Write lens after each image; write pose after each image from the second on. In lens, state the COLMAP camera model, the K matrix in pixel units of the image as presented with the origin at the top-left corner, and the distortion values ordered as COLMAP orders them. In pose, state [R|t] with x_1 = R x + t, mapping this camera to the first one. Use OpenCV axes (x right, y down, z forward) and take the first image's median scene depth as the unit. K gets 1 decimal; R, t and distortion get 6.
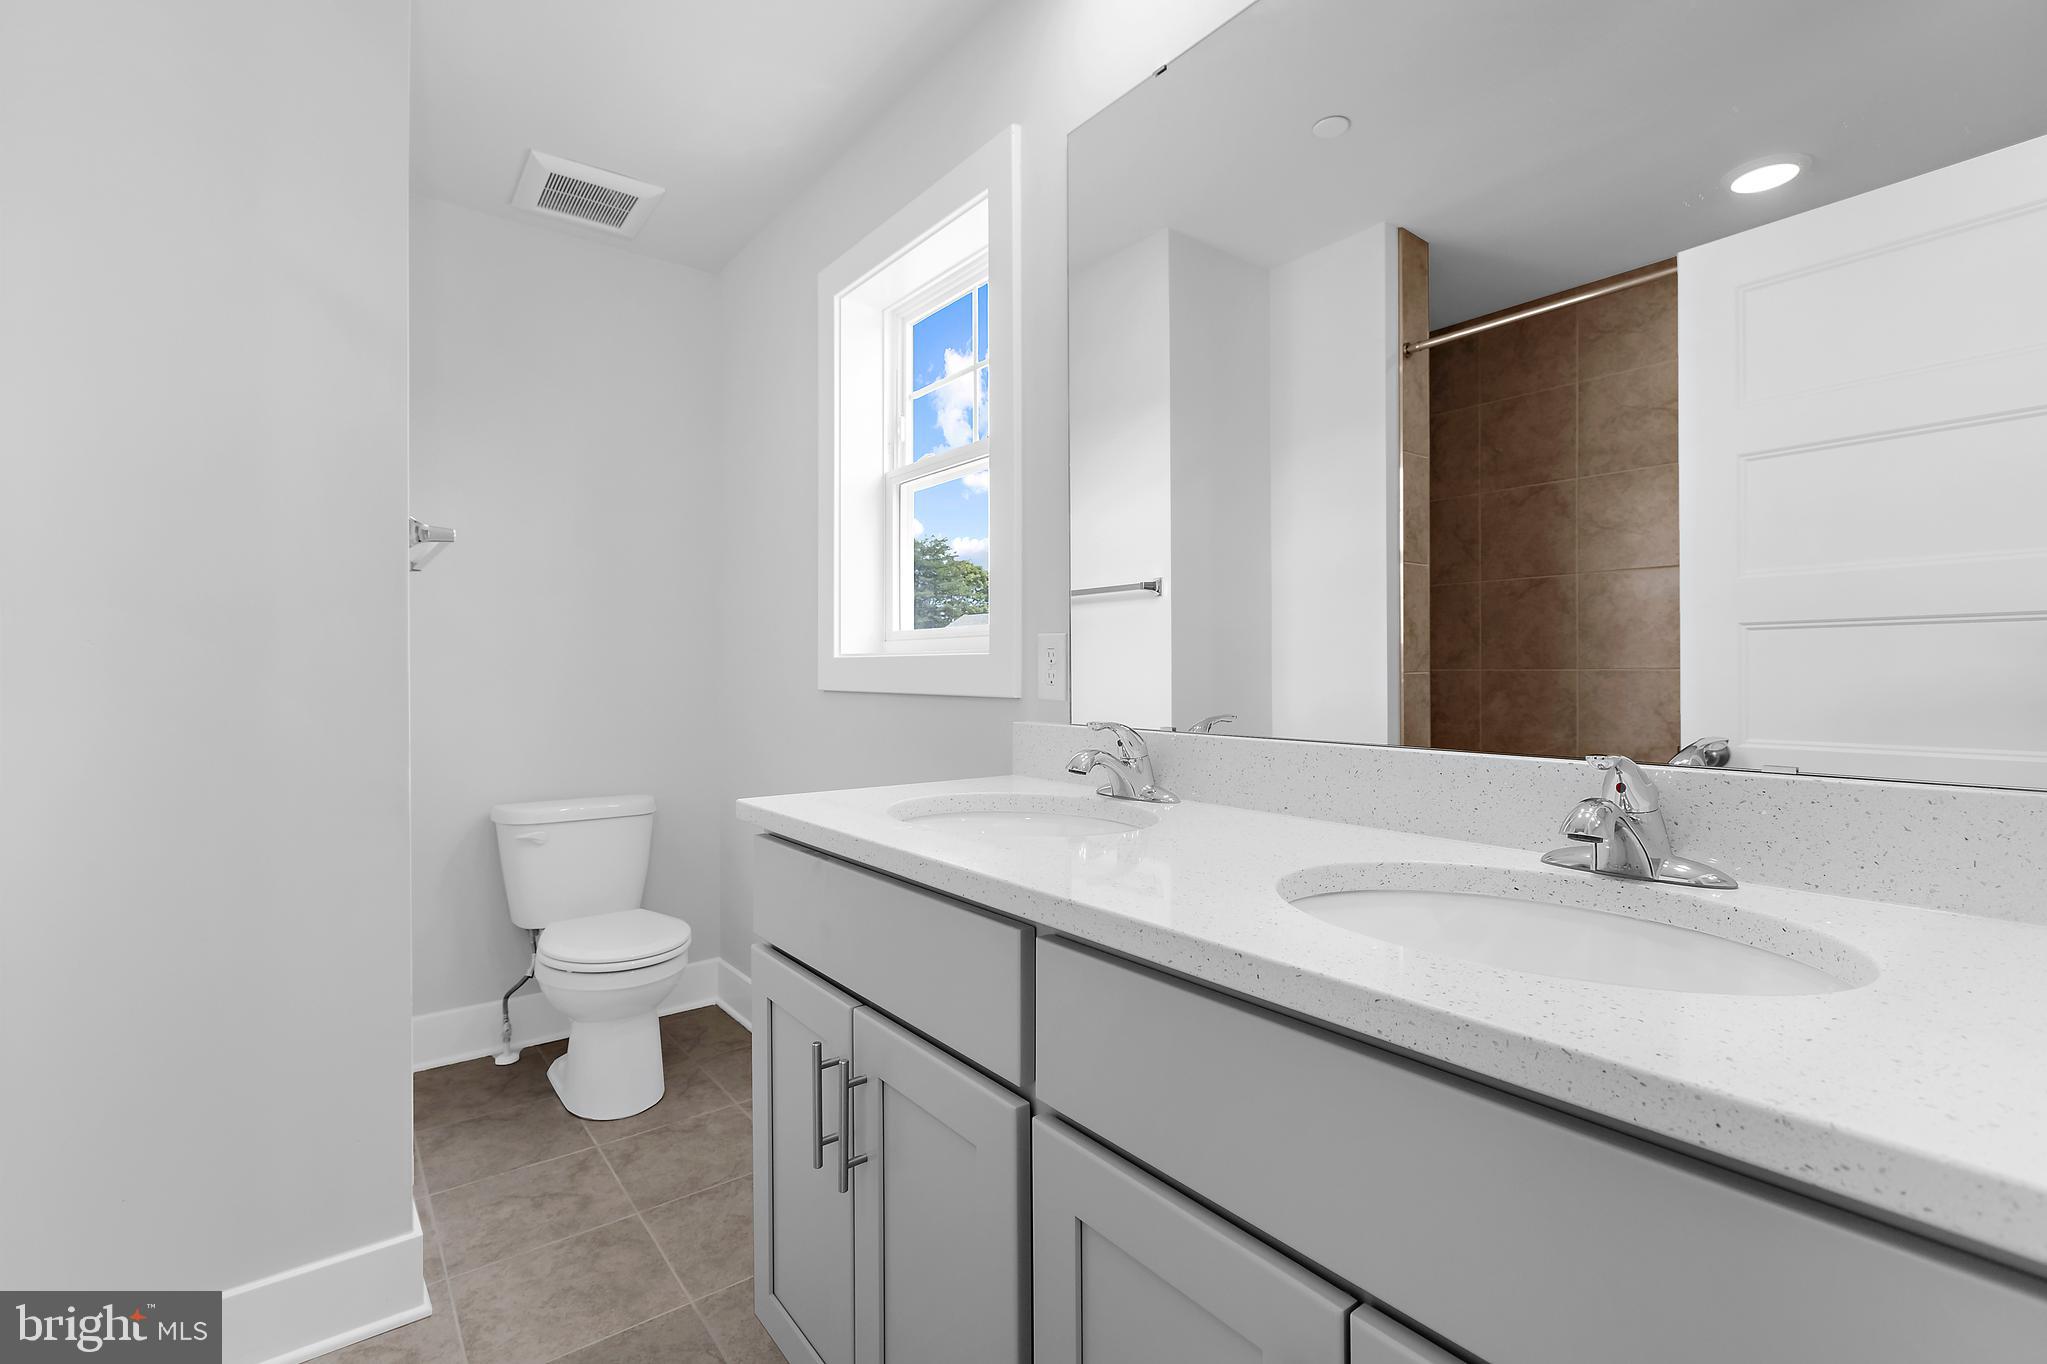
lens RADIAL K [[917.9, 0, 1007.7], [0, 917.9, 669.8], [0, 0, 1]] dist [-0.001770, 0.000974]
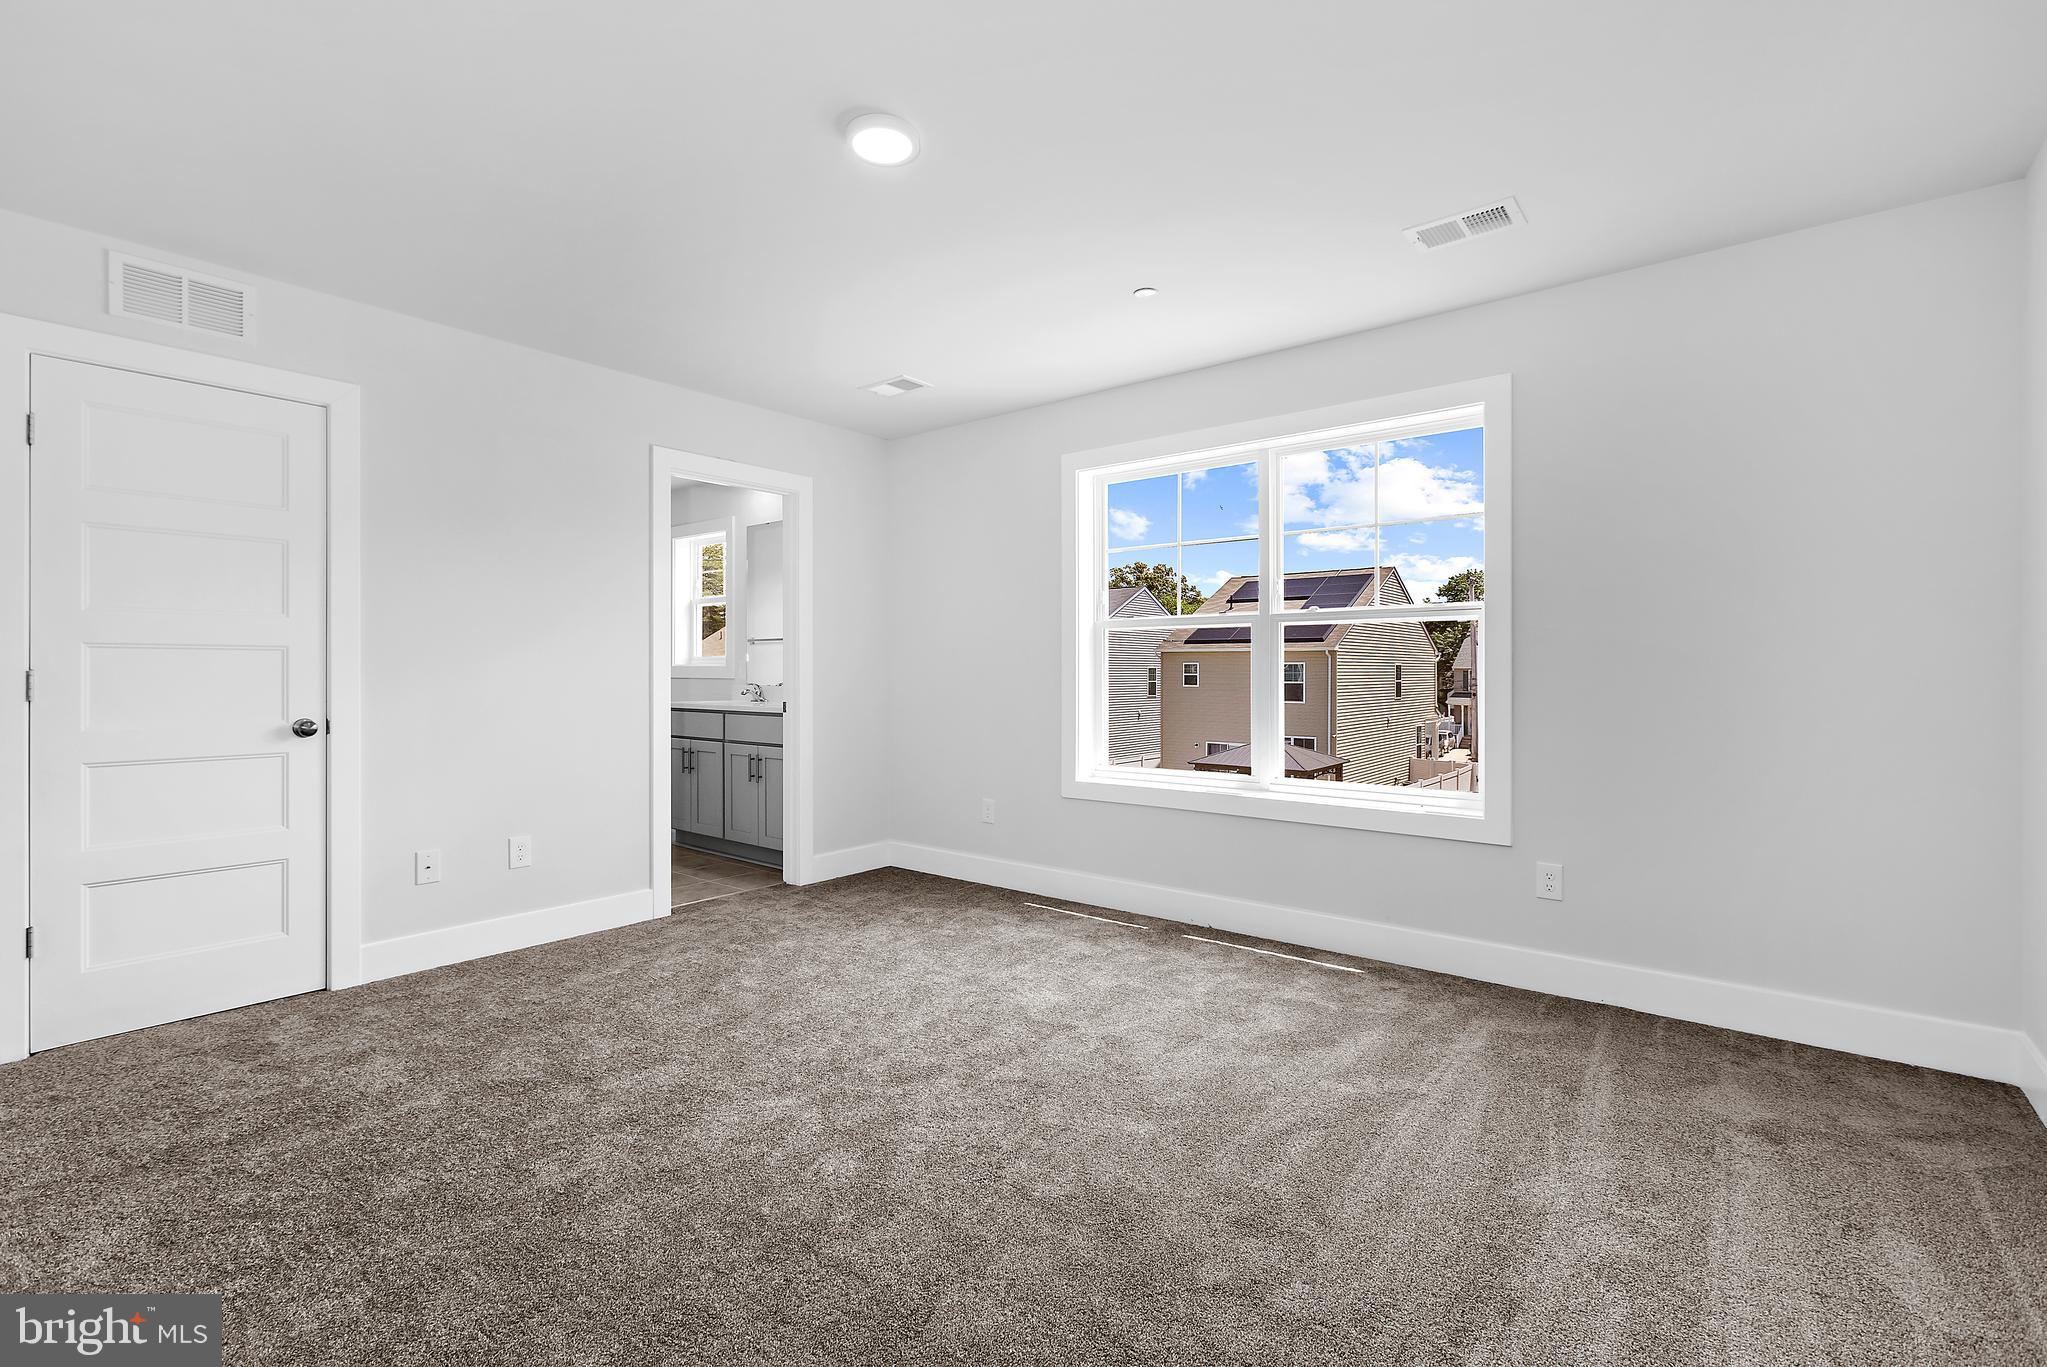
lens RADIAL K [[917.9, 0, 1010.0], [0, 917.9, 673.6], [0, 0, 1]] dist [-0.001770, 0.000974]
pose [[0.974643, -0.002384, 0.223755, 0.177863], [0.002403, 0.999997, 0.000187, 0.009270], [-0.223754, 0.000356, 0.974645, -1.867943]]
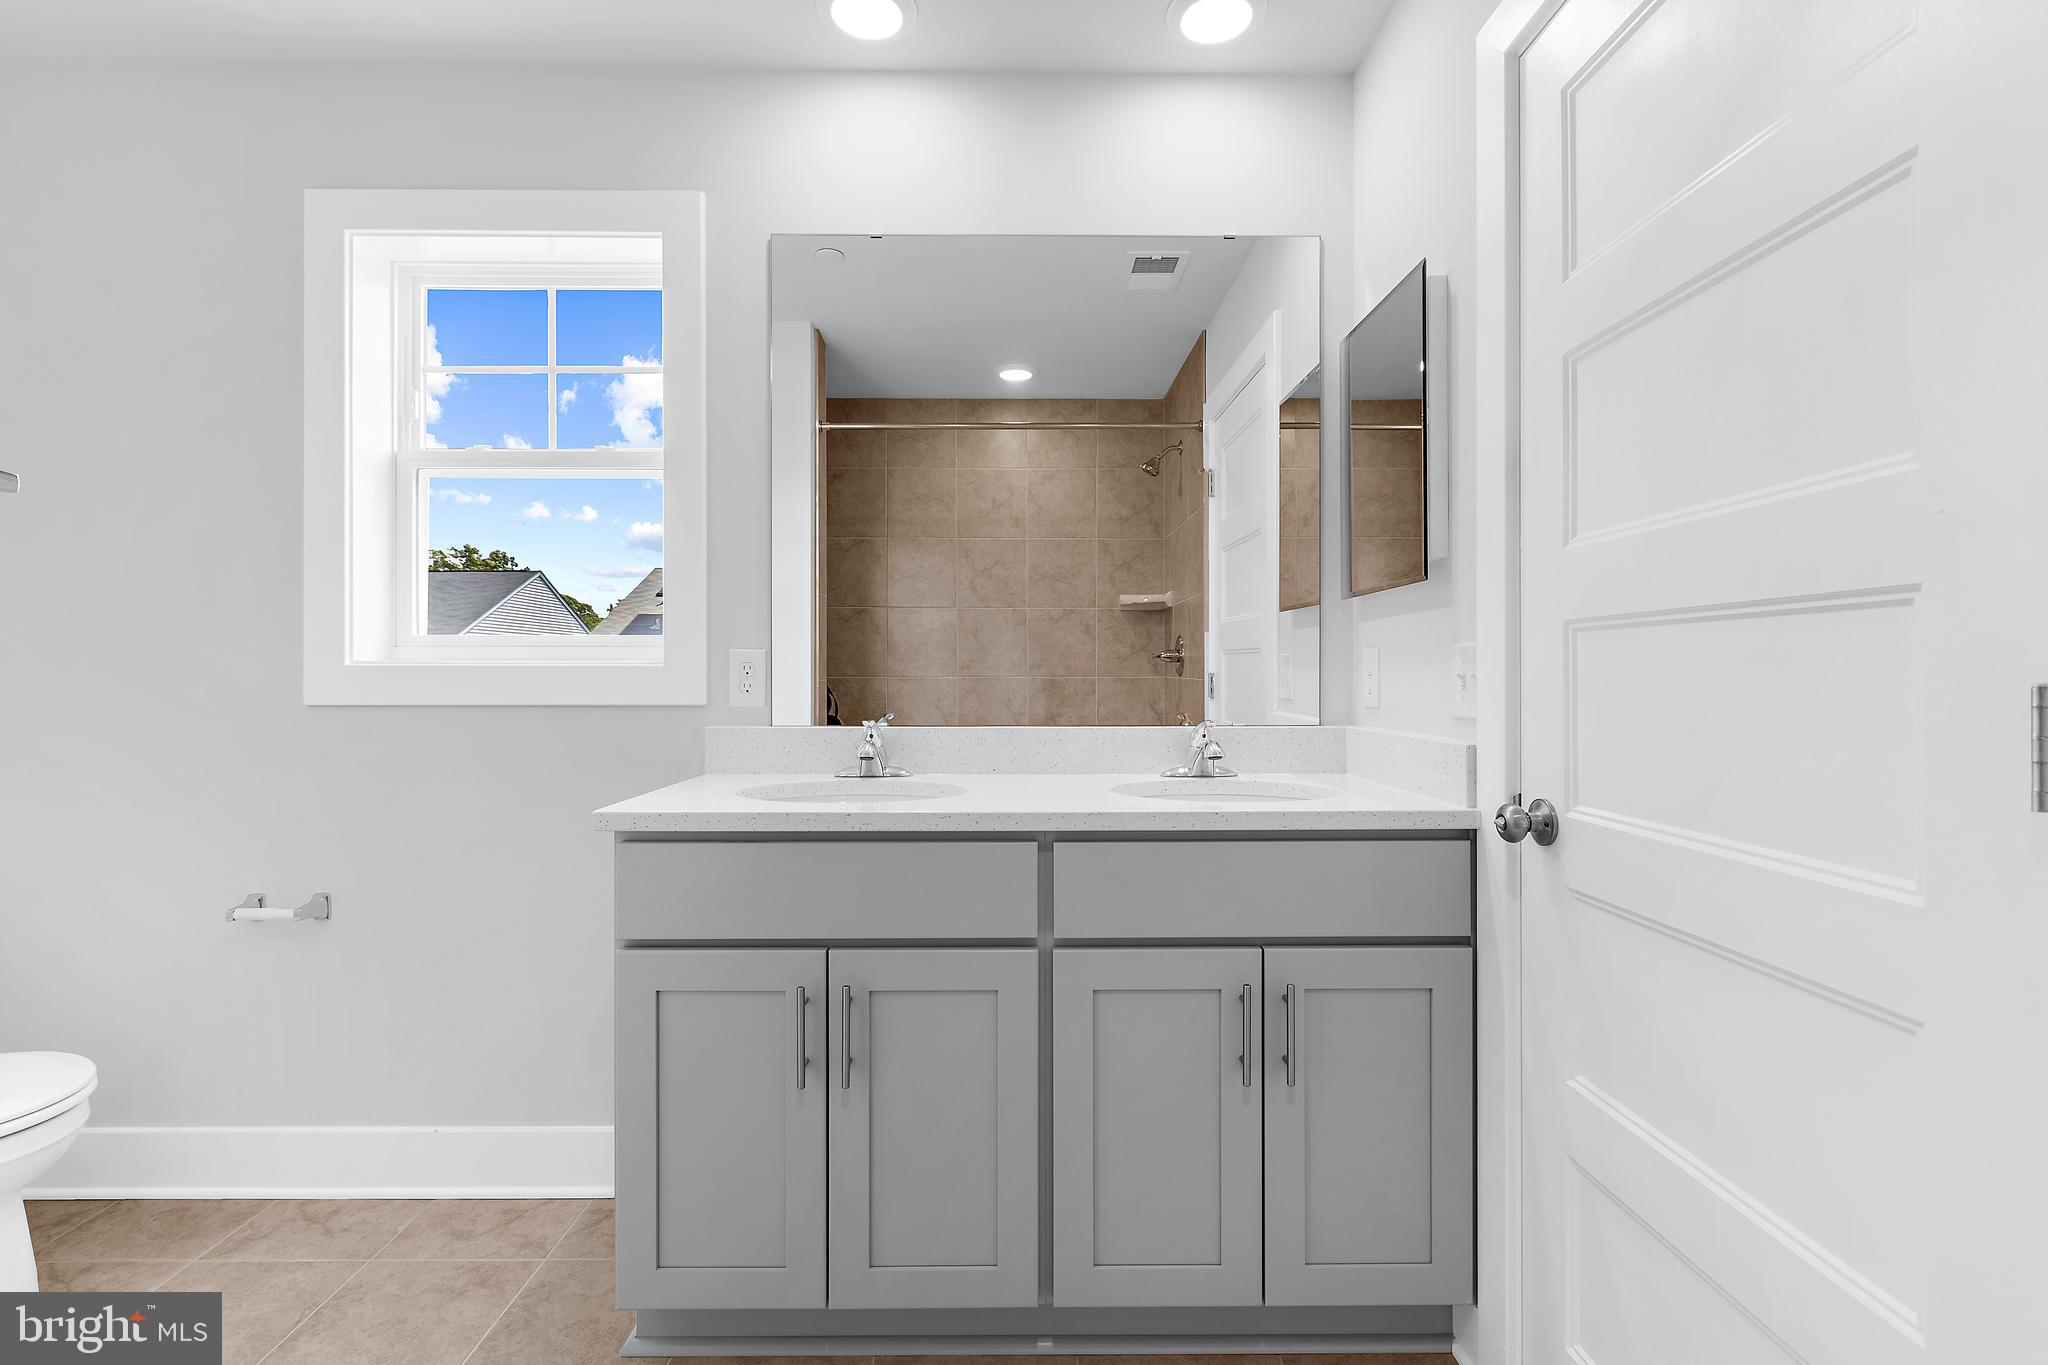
lens RADIAL K [[918.4, 0, 1013.3], [0, 918.4, 678.6], [0, 0, 1]] dist [-0.001770, 0.000974]
pose [[0.610495, -0.002959, 0.792015, -0.465679], [-0.000567, 0.999991, 0.004173, -0.005345], [-0.792020, -0.002996, 0.610488, 0.012994]]
